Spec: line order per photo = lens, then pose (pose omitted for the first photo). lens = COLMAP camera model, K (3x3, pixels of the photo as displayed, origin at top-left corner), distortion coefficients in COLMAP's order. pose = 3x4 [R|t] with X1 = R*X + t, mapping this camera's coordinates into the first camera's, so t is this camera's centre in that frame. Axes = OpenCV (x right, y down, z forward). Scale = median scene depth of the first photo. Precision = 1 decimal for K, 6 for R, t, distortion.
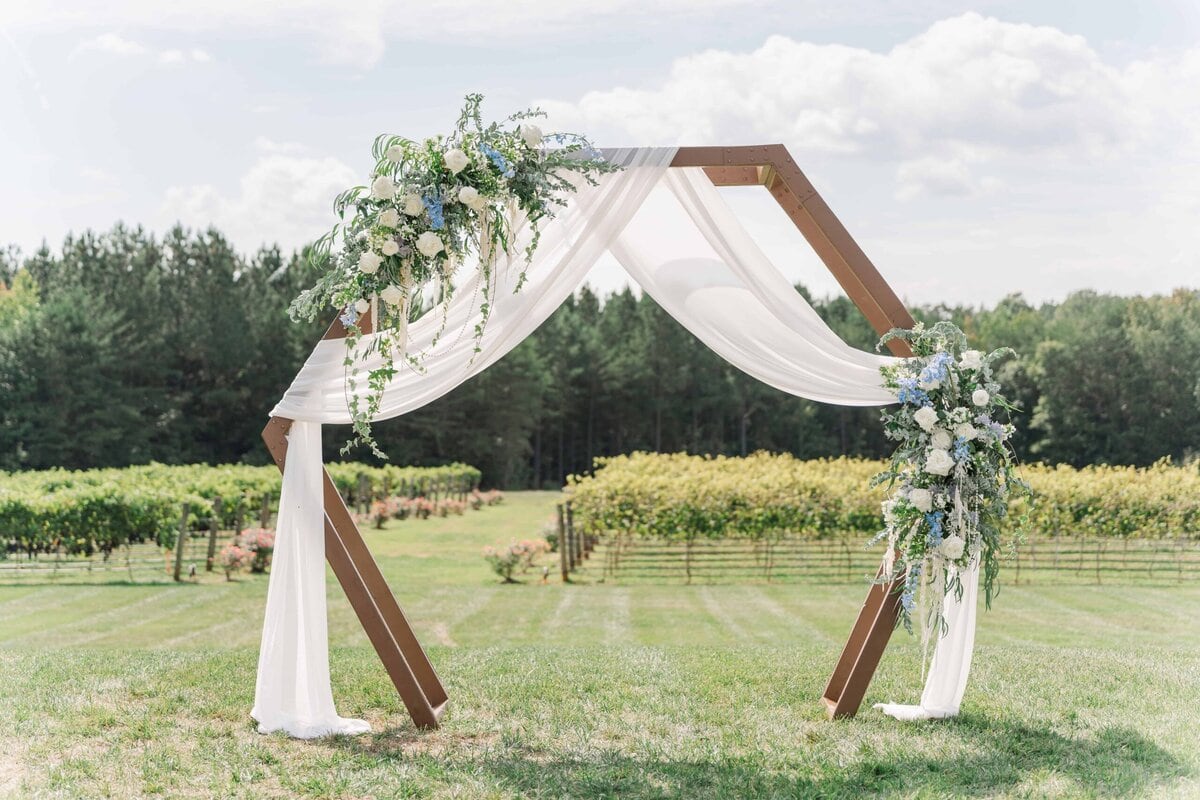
lens RADIAL K [[1277.8, 0, 604.0], [0, 1277.8, 404.0], [0, 0, 1]] dist [0.006773, 0.000000]
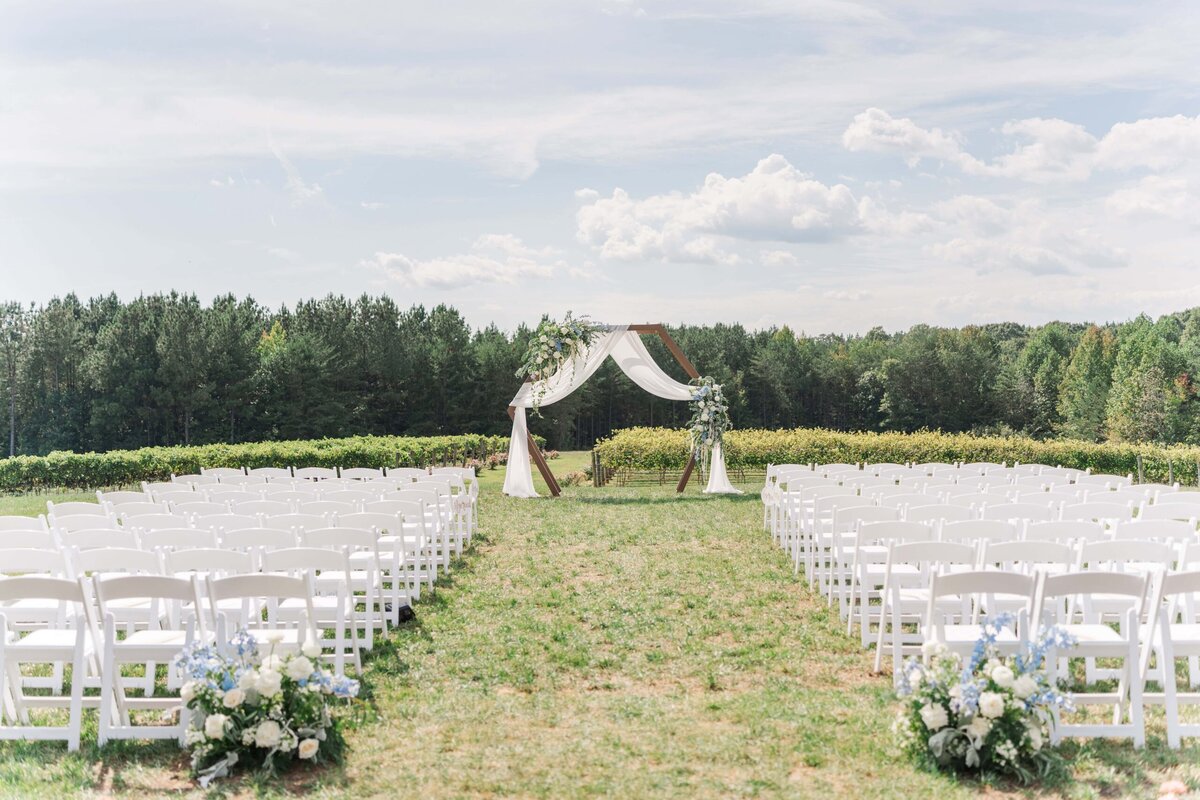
lens RADIAL K [[1277.8, 0, 599.4], [0, 1277.8, 399.5], [0, 0, 1]] dist [0.006773, 0.000000]
pose [[0.999655, -0.007285, -0.025230, 0.017922], [0.007341, 0.999971, 0.002120, -0.003368], [0.025214, -0.002304, 0.999679, -0.687973]]
